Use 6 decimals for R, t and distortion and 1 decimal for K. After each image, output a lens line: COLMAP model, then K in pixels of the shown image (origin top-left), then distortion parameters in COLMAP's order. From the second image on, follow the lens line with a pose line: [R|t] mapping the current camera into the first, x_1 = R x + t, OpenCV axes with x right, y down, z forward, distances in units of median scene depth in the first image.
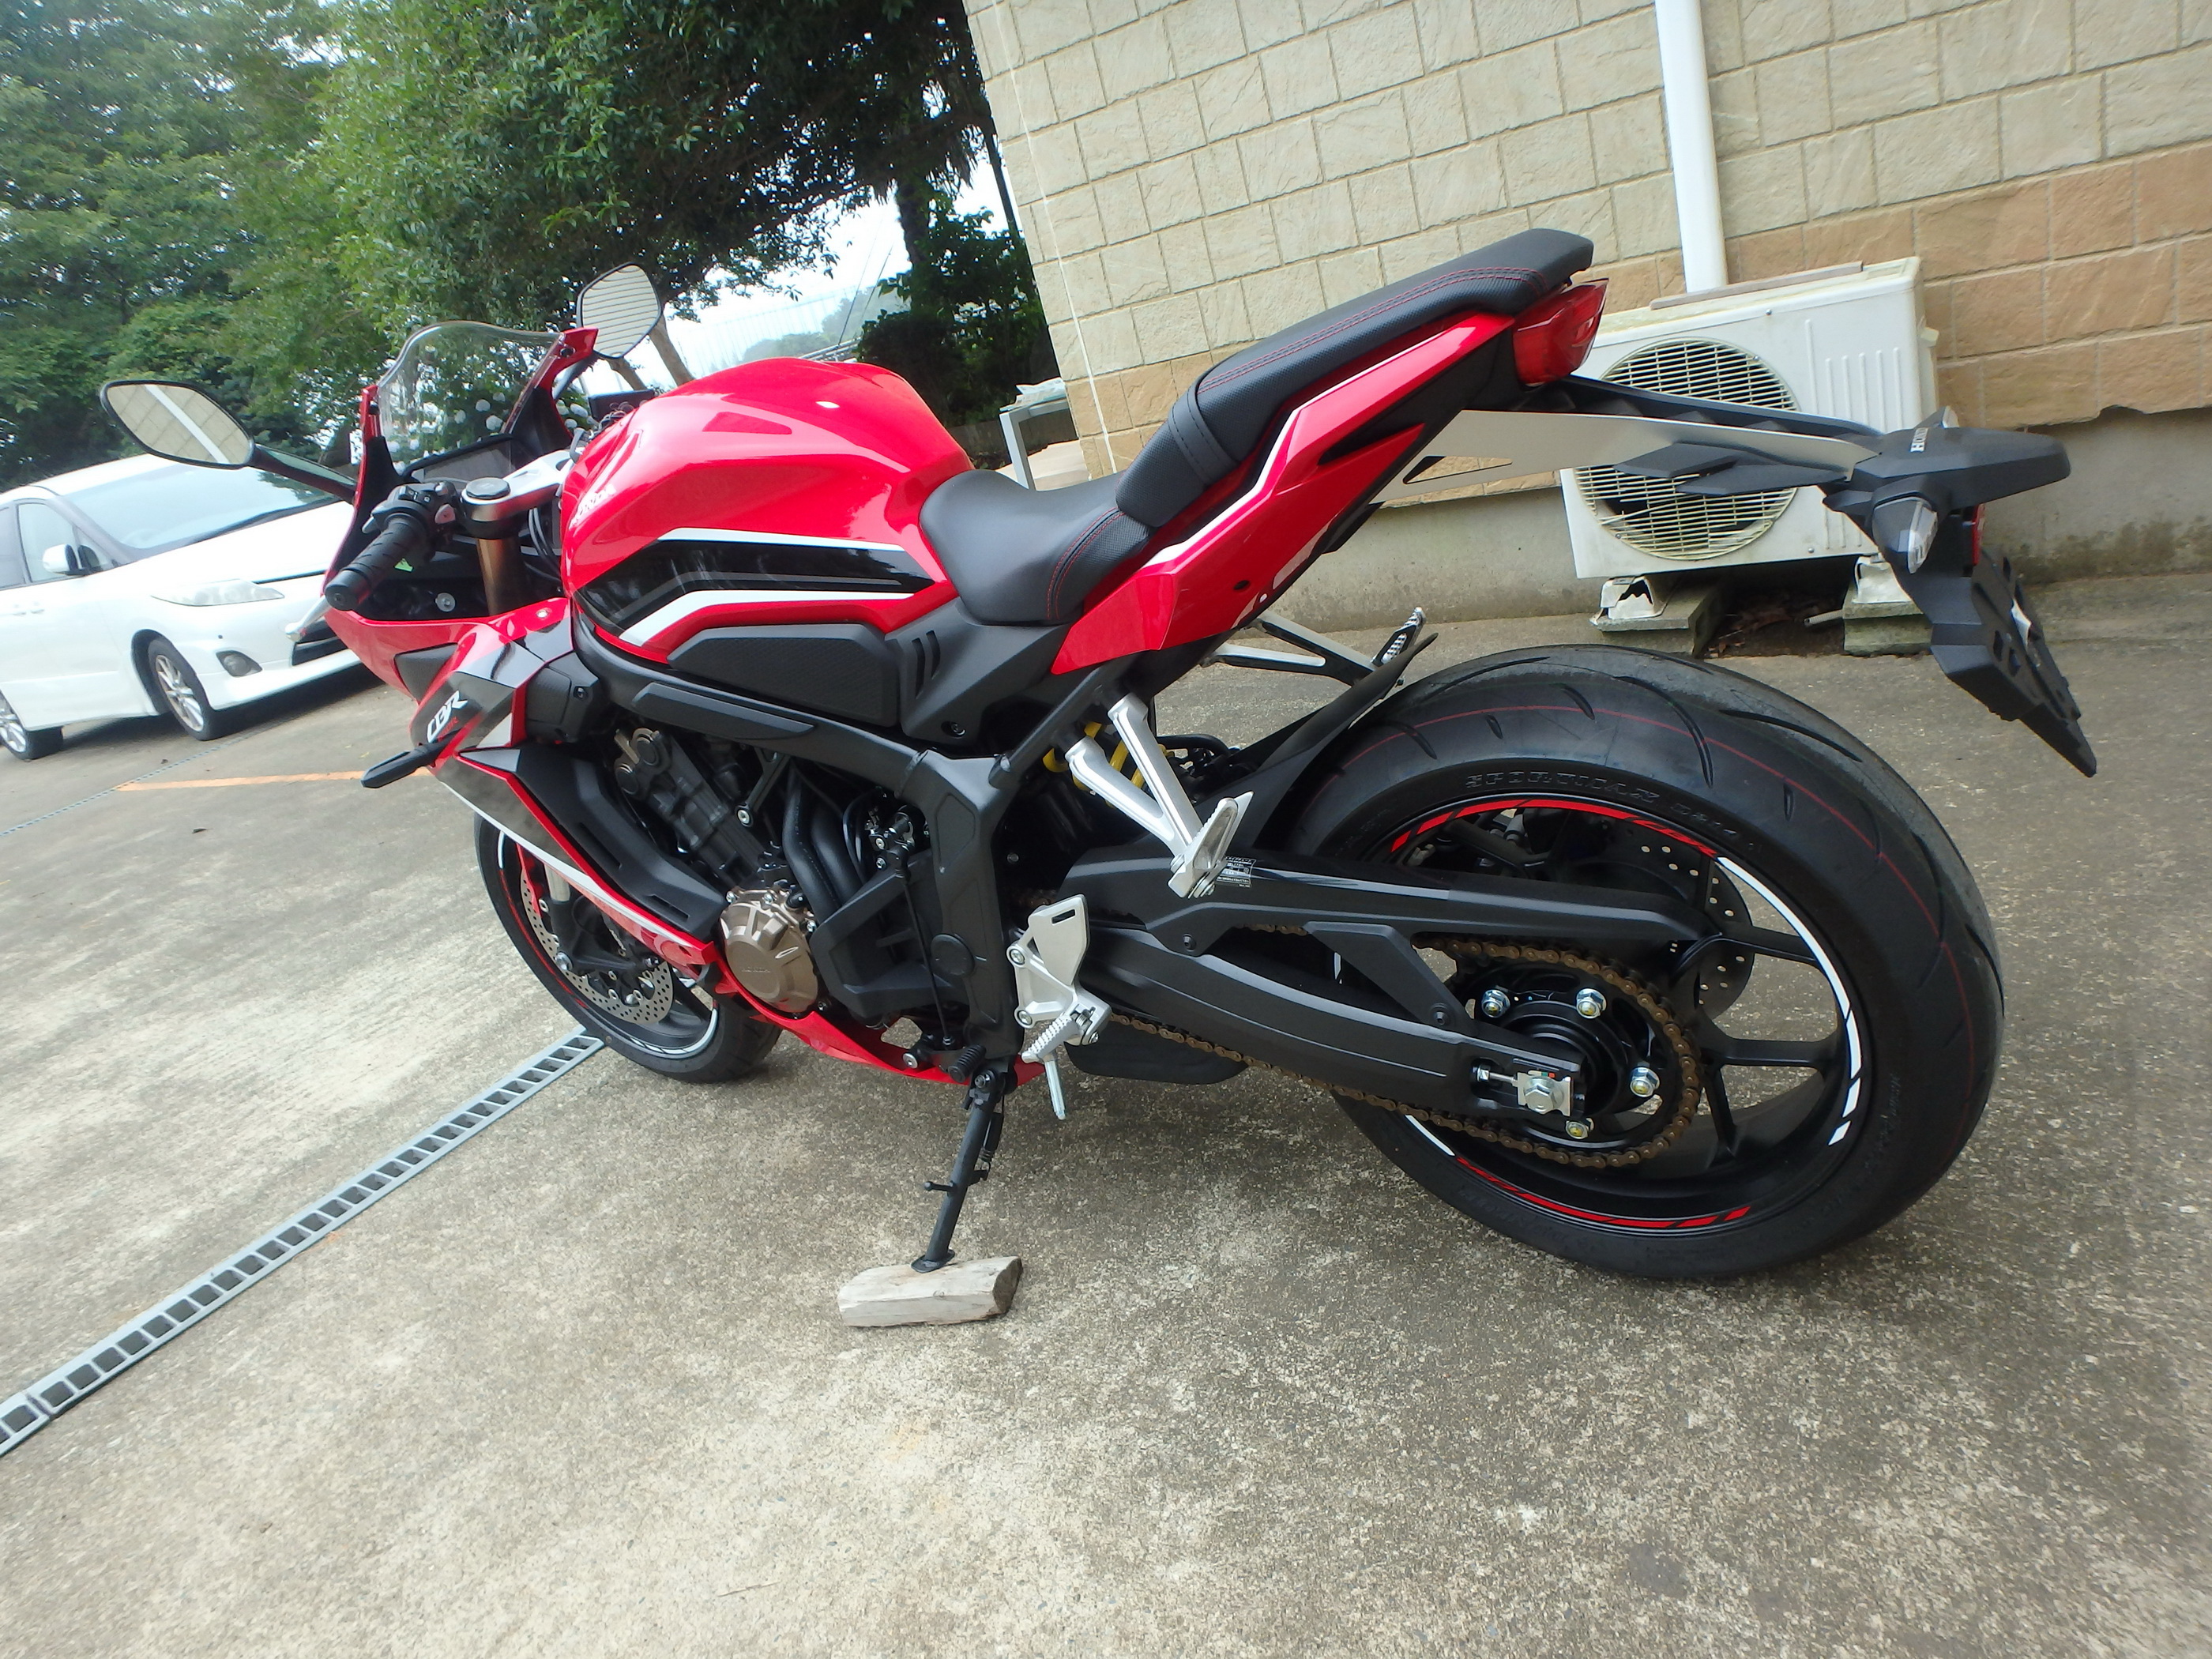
lens RADIAL K [[1373.0, 0, 1118.4], [0, 1373.0, 825.9], [0, 0, 1]] dist [-0.044379, 0.008772]
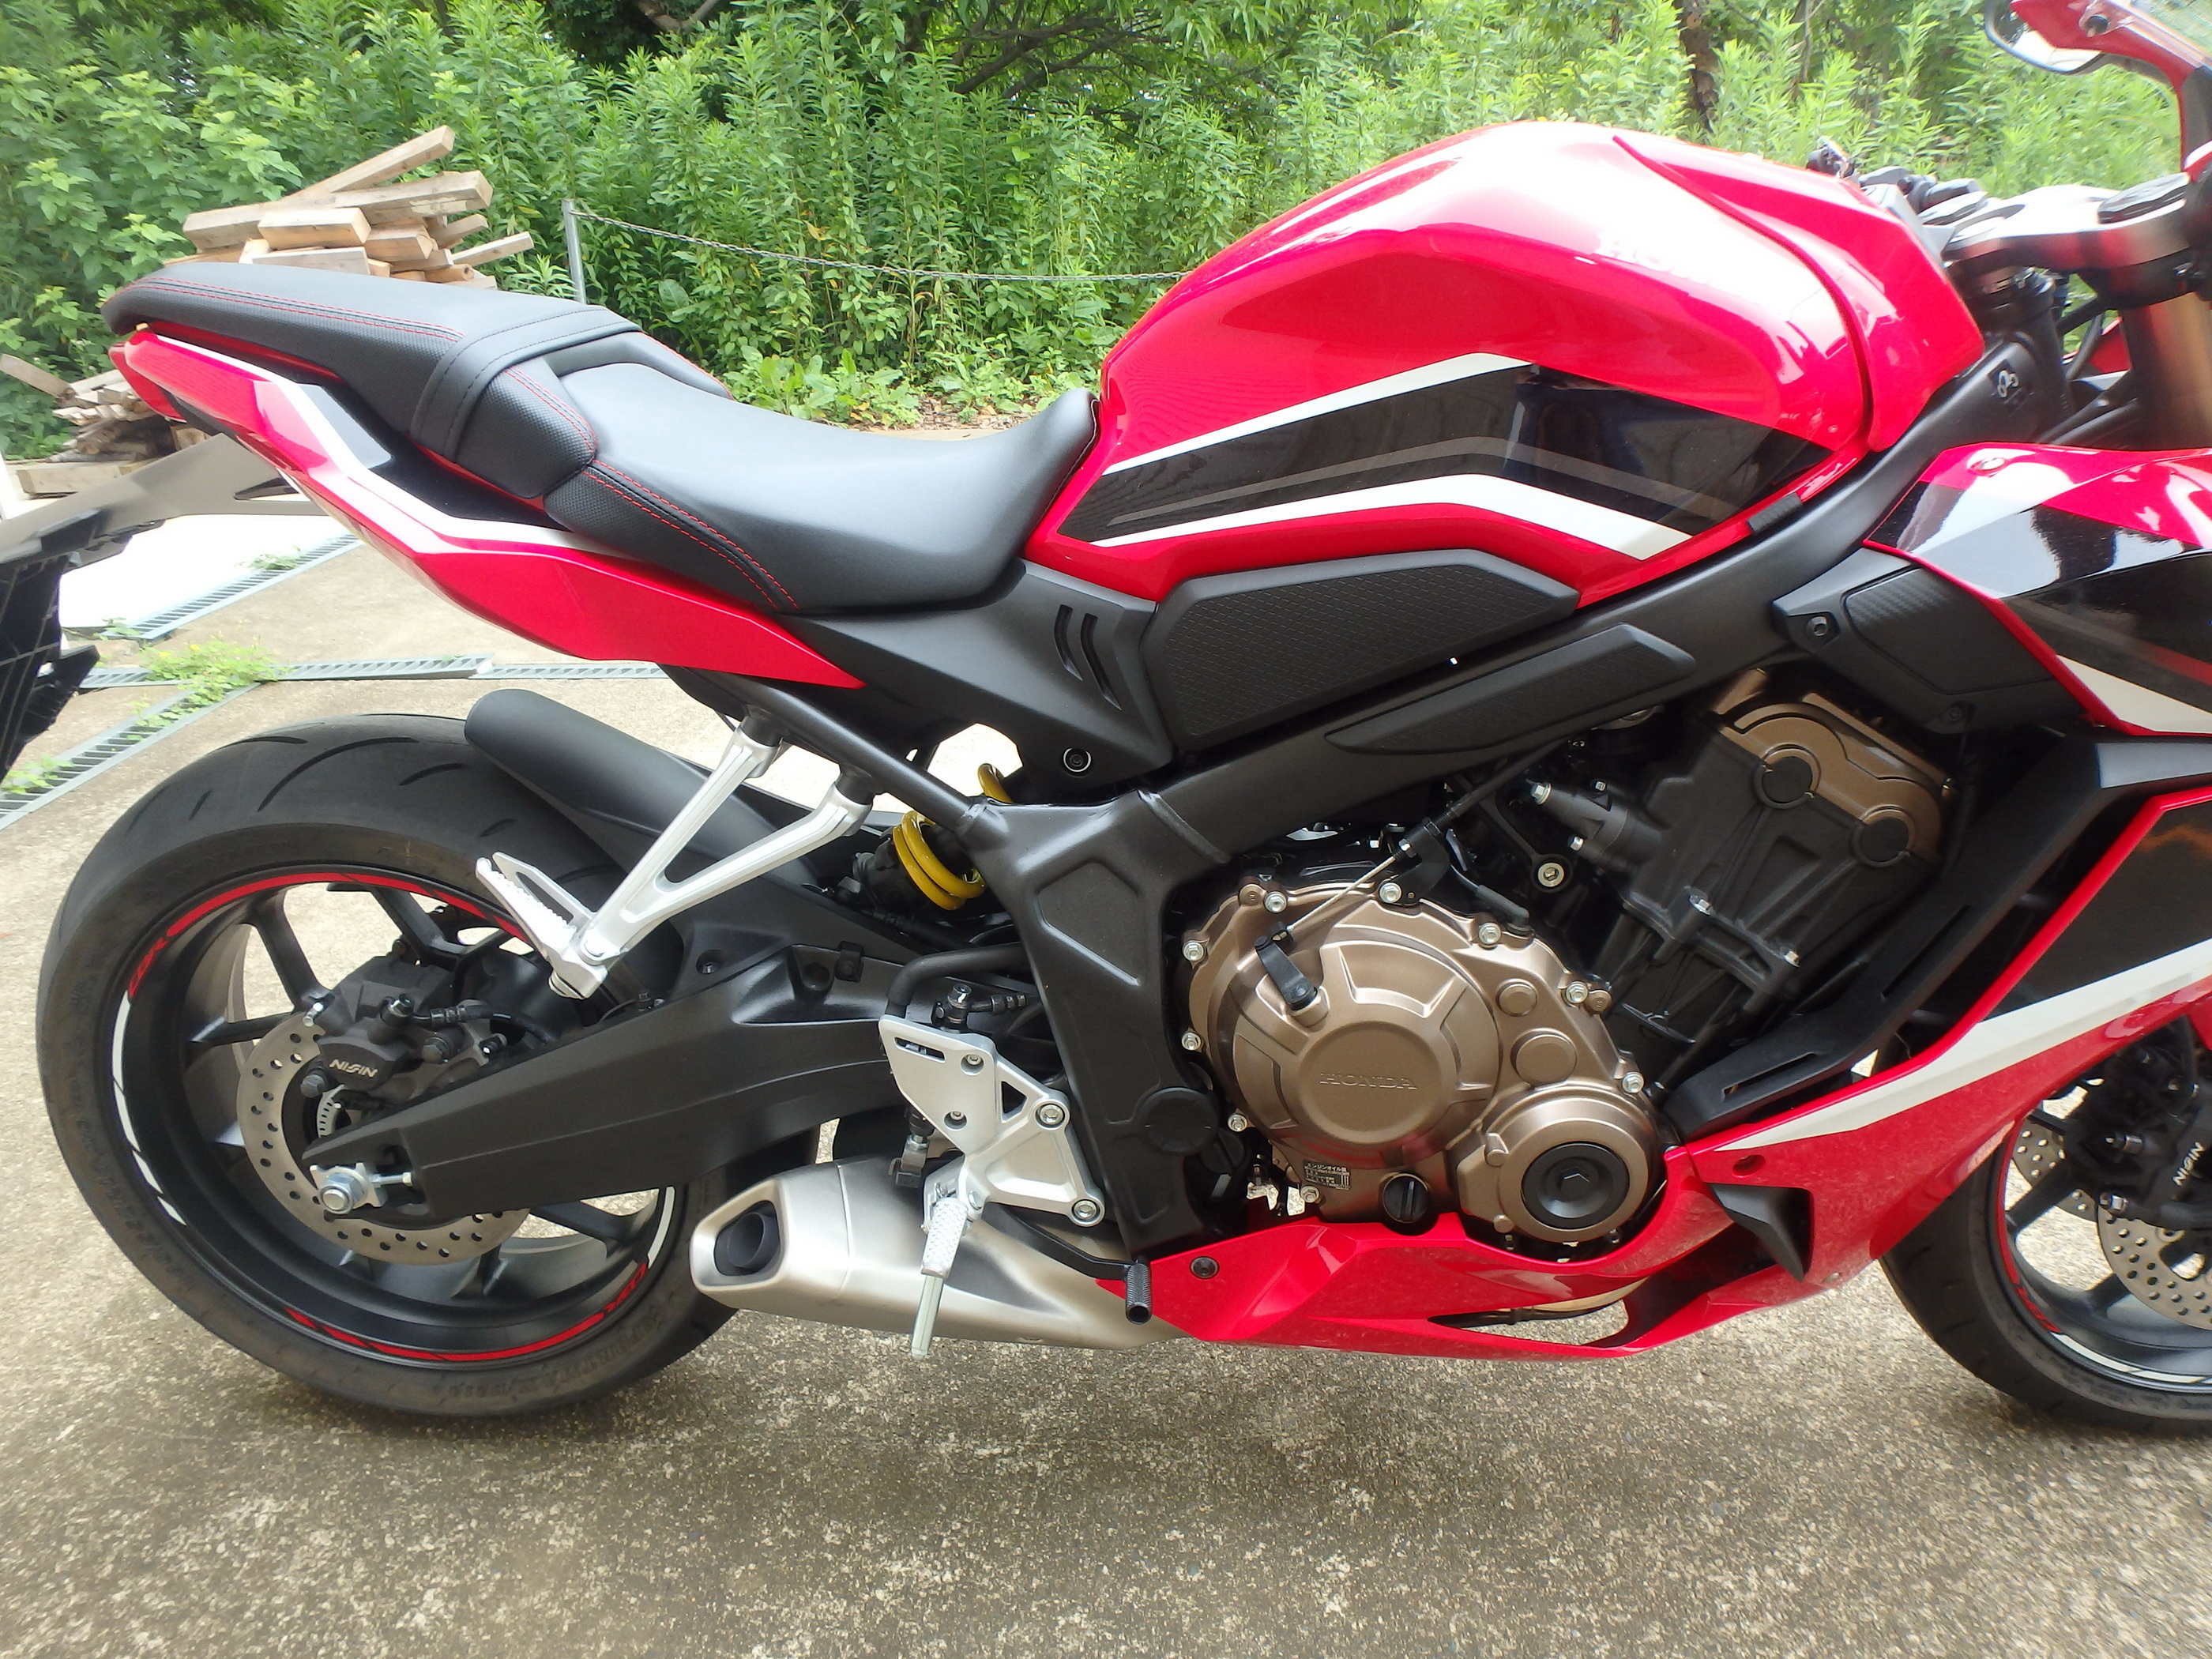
lens RADIAL K [[1373.0, 0, 1114.2], [0, 1373.0, 784.4], [0, 0, 1]] dist [-0.044379, 0.008772]
pose [[-0.830190, 0.437587, -0.345403, 0.184457], [0.021923, 0.644725, 0.764100, -0.638548], [0.557050, 0.626776, -0.544837, 1.478692]]
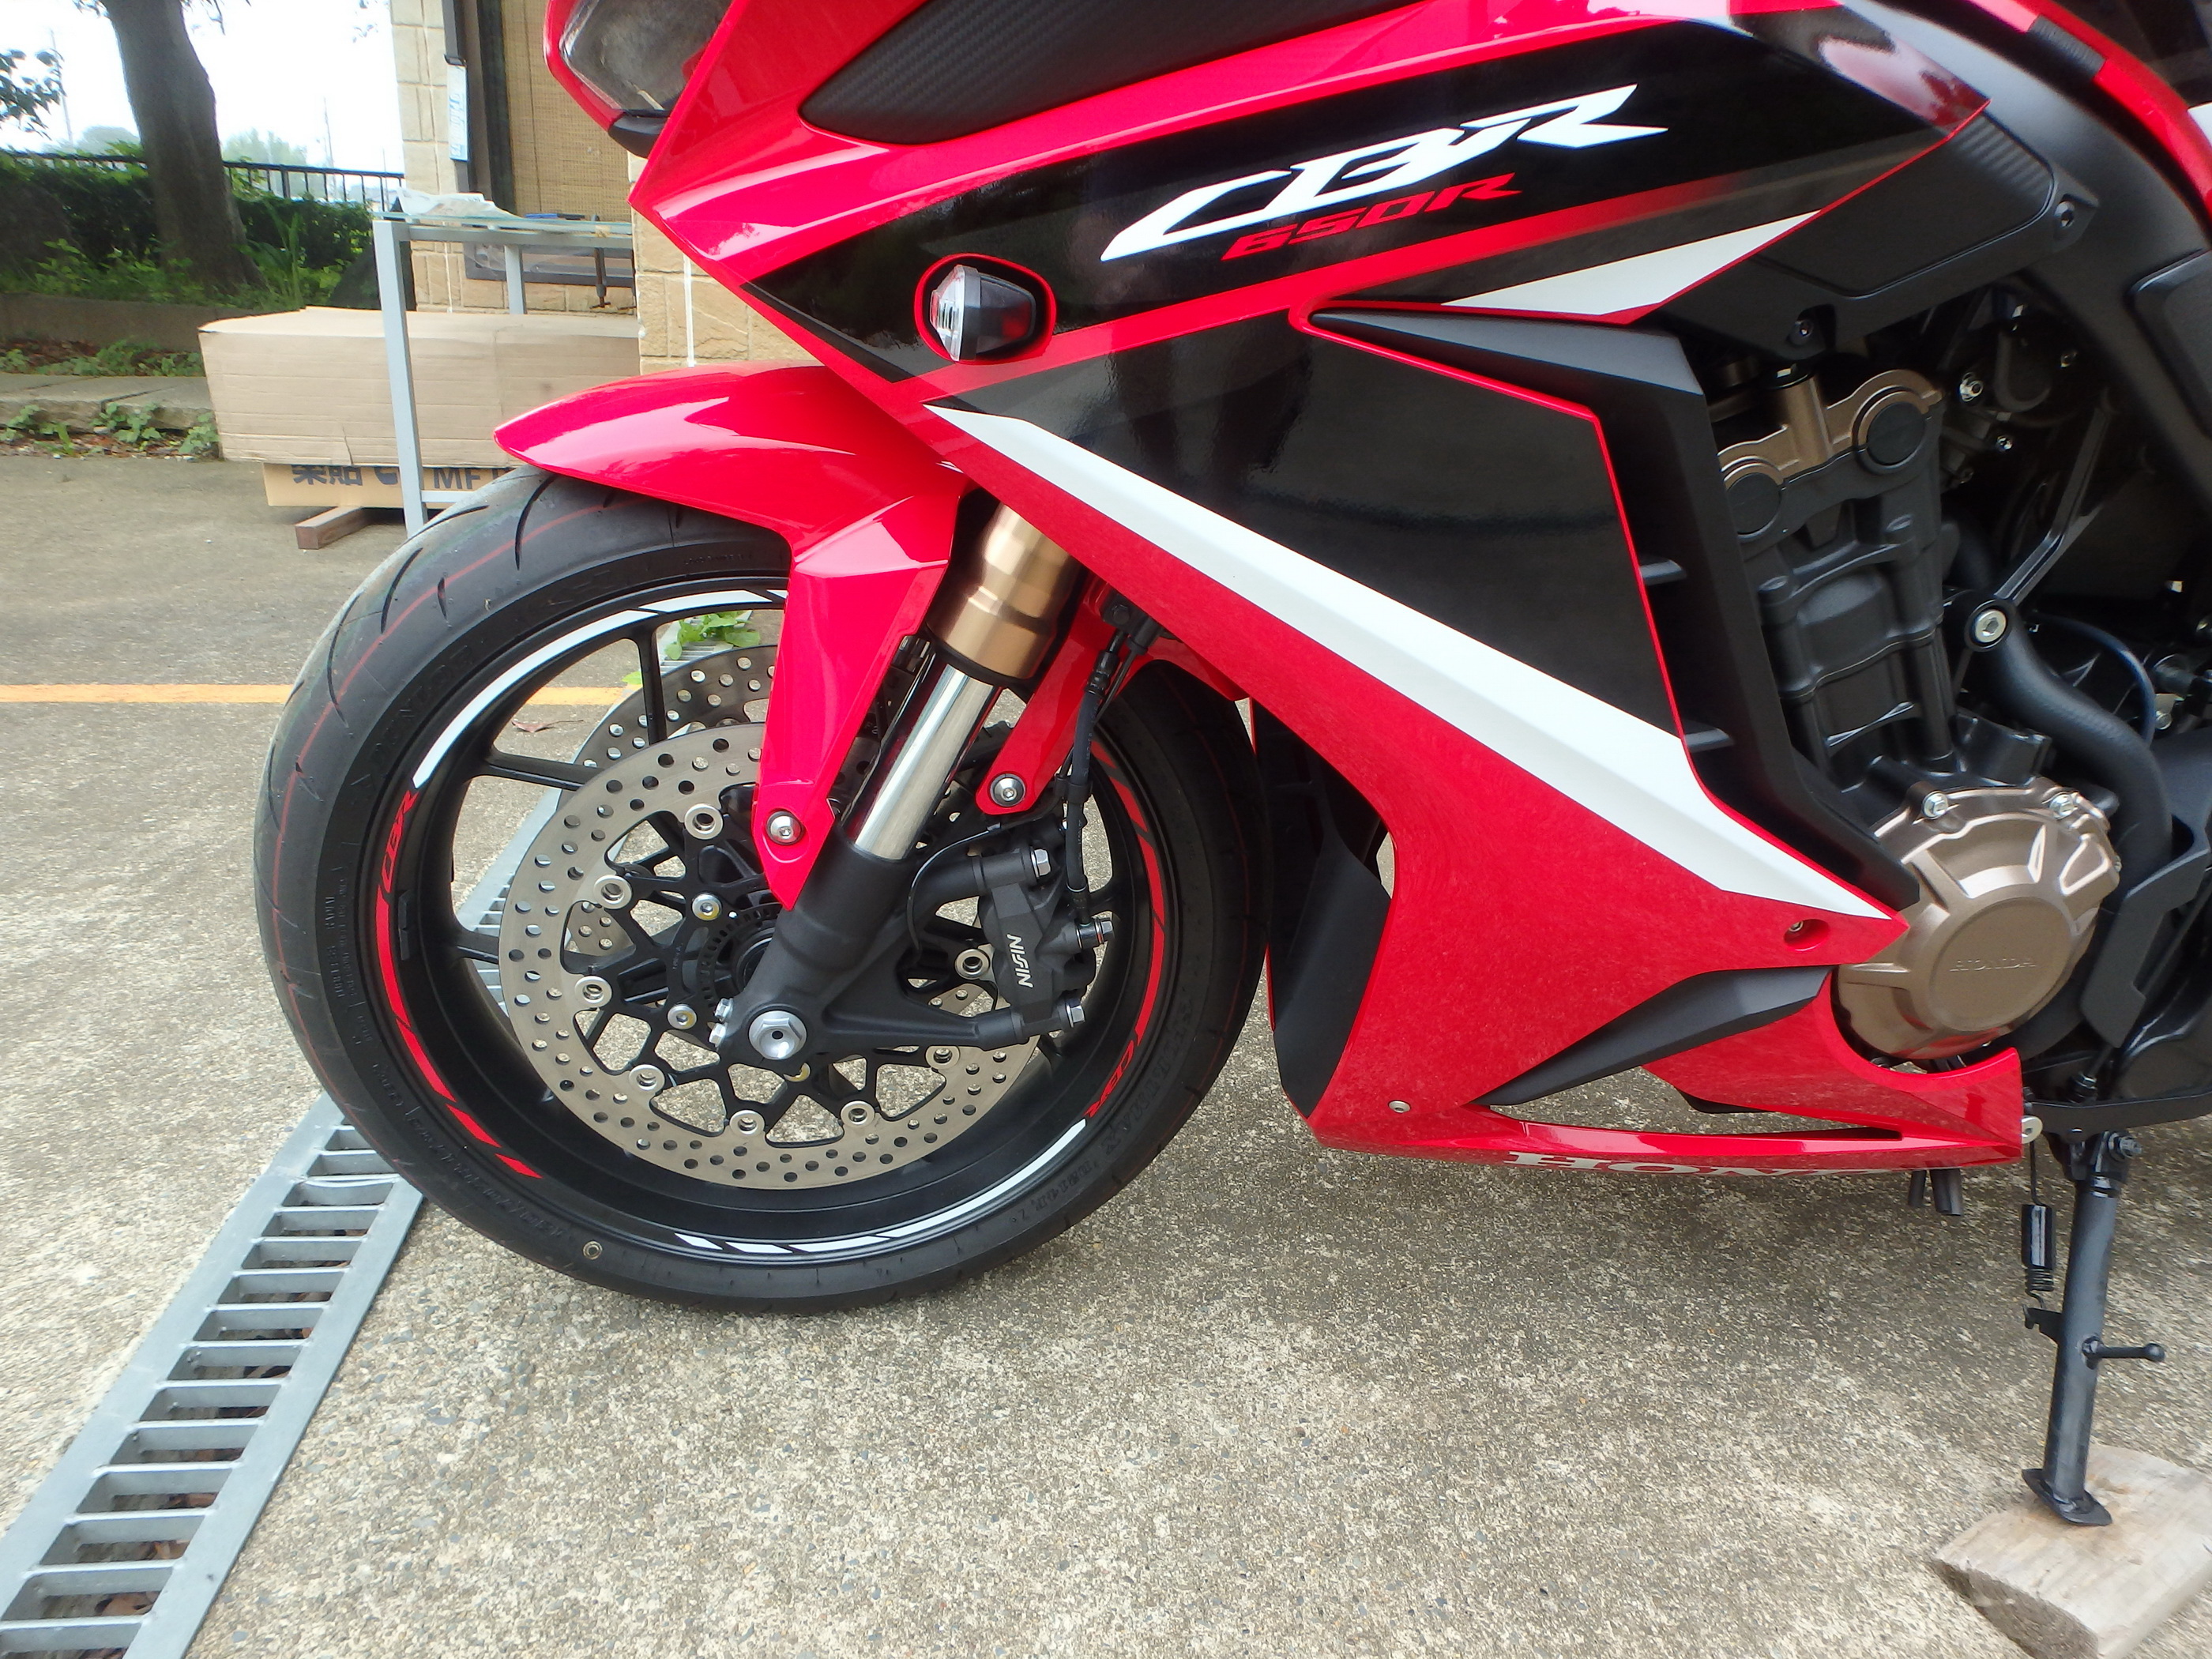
lens RADIAL K [[1373.0, 0, 1122.5], [0, 1373.0, 826.8], [0, 0, 1]] dist [-0.044379, 0.008772]
pose [[0.714644, 0.036394, 0.698541, -0.885769], [0.004886, 0.998361, -0.057014, 0.094922], [-0.699471, 0.044158, 0.713295, 0.988054]]
